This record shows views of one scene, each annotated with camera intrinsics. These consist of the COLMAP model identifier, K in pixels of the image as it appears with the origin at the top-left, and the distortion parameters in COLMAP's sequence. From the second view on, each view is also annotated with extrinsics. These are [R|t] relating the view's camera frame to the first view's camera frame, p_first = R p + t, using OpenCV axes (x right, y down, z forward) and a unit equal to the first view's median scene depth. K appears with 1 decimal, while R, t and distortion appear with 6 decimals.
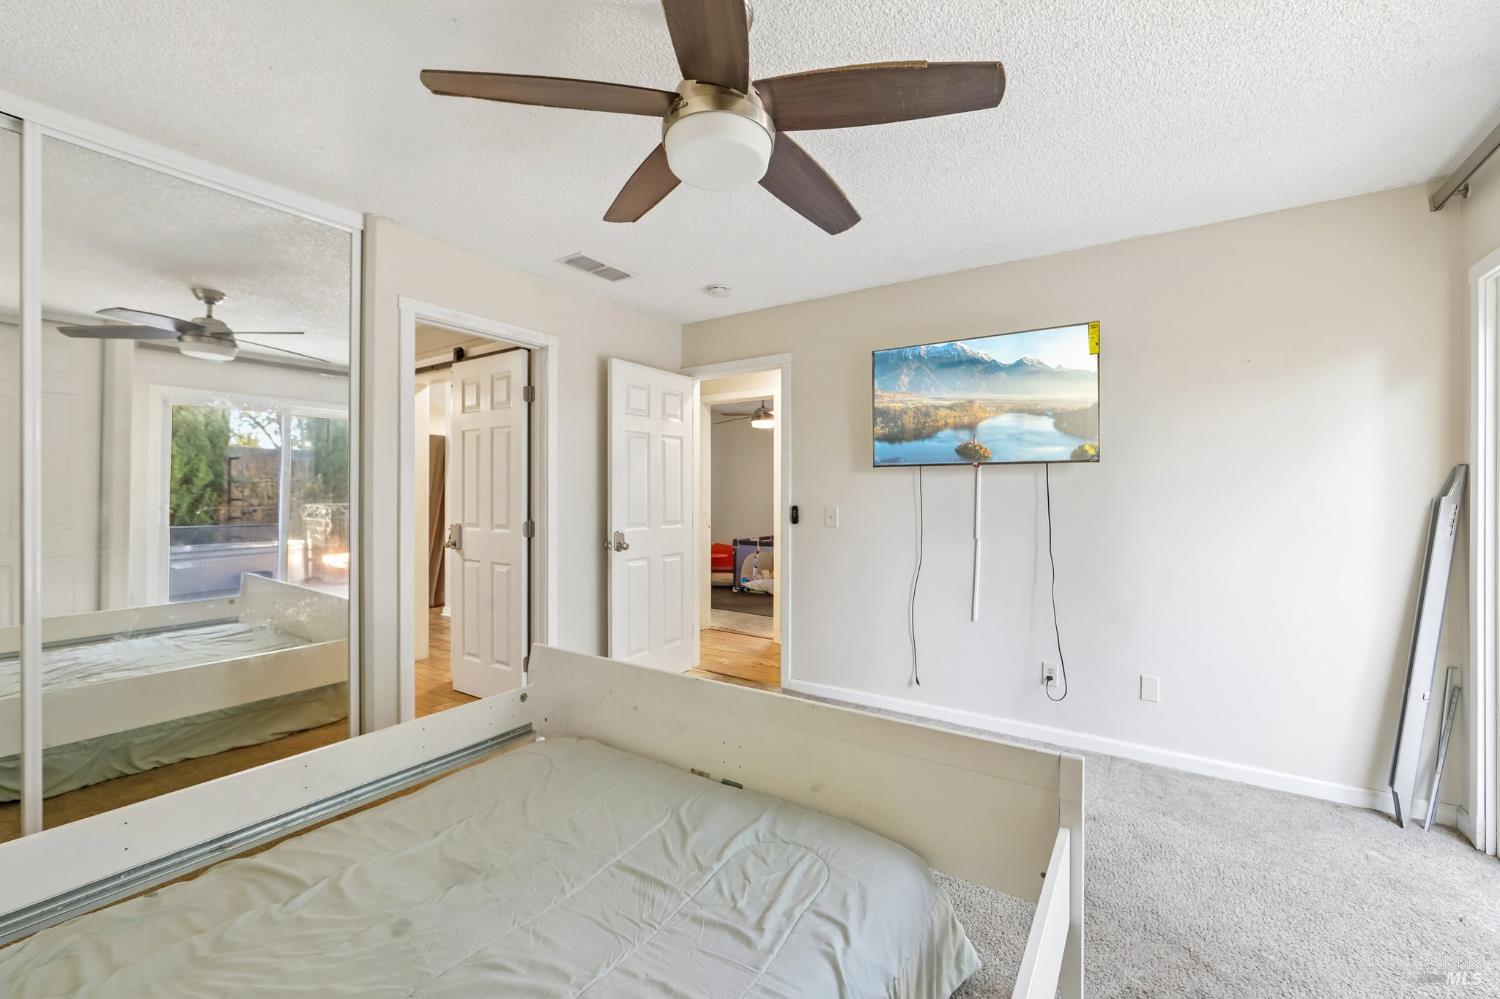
lens RADIAL K [[604.8, 0, 750.0], [0, 604.8, 499.5], [0, 0, 1]] dist [-0.037434, 0.000052]
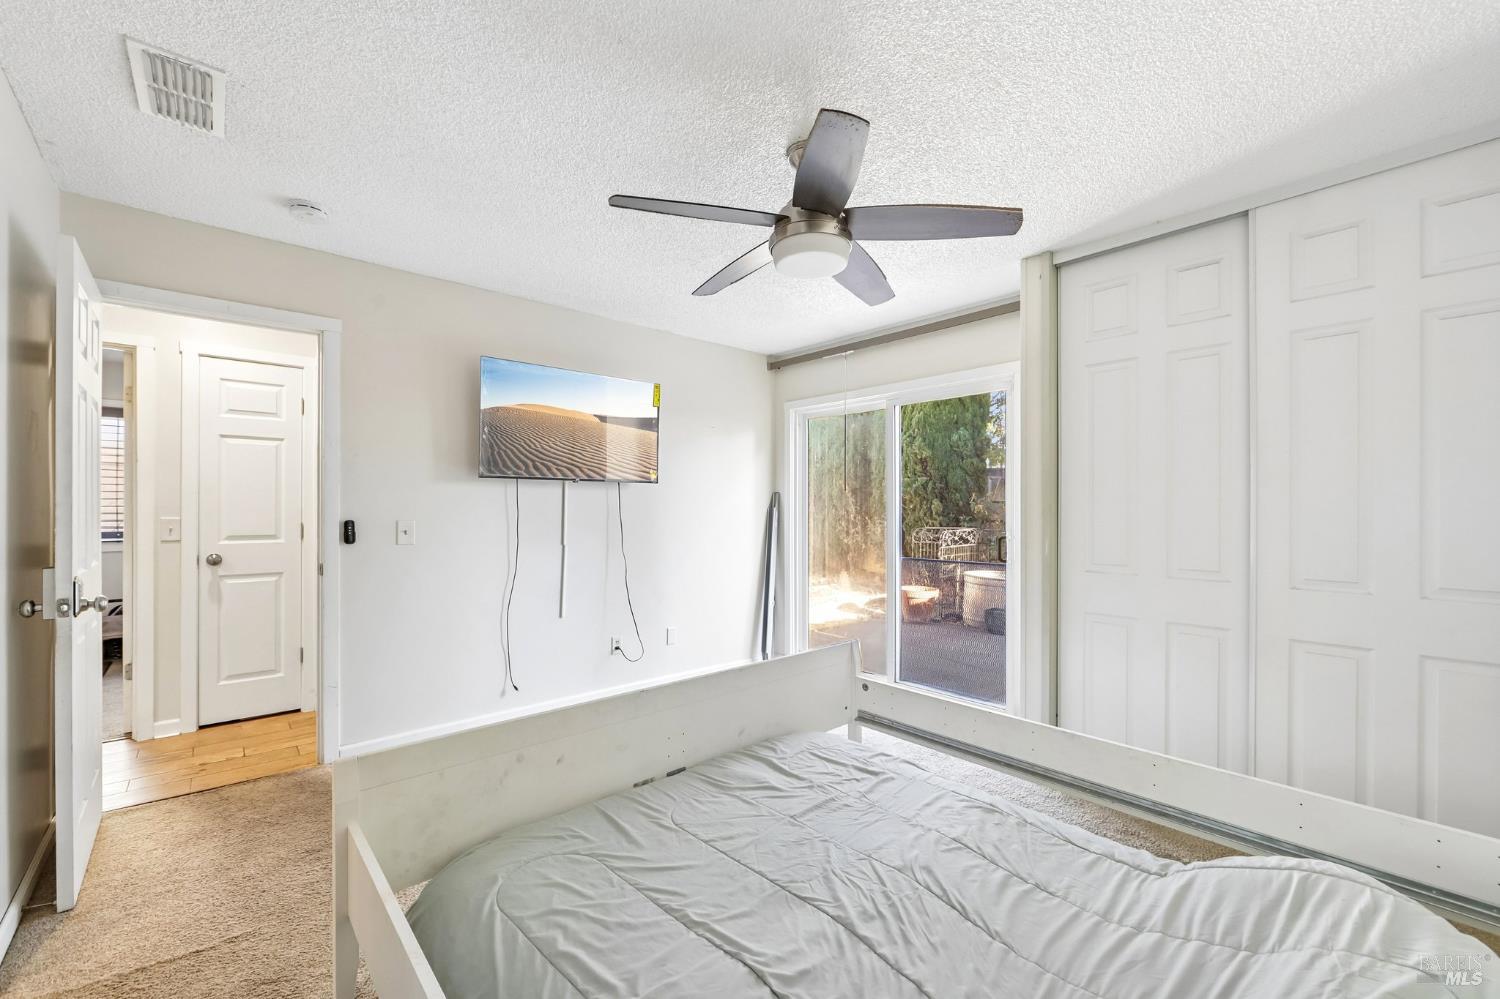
lens RADIAL K [[604.7, 0, 758.5], [0, 604.7, 496.3], [0, 0, 1]] dist [-0.009656, 0.000341]
pose [[0.240387, 0.015865, 0.970548, -0.762074], [0.001609, 0.999859, -0.016742, -0.009877], [-0.970676, 0.005586, 0.240327, 0.411311]]
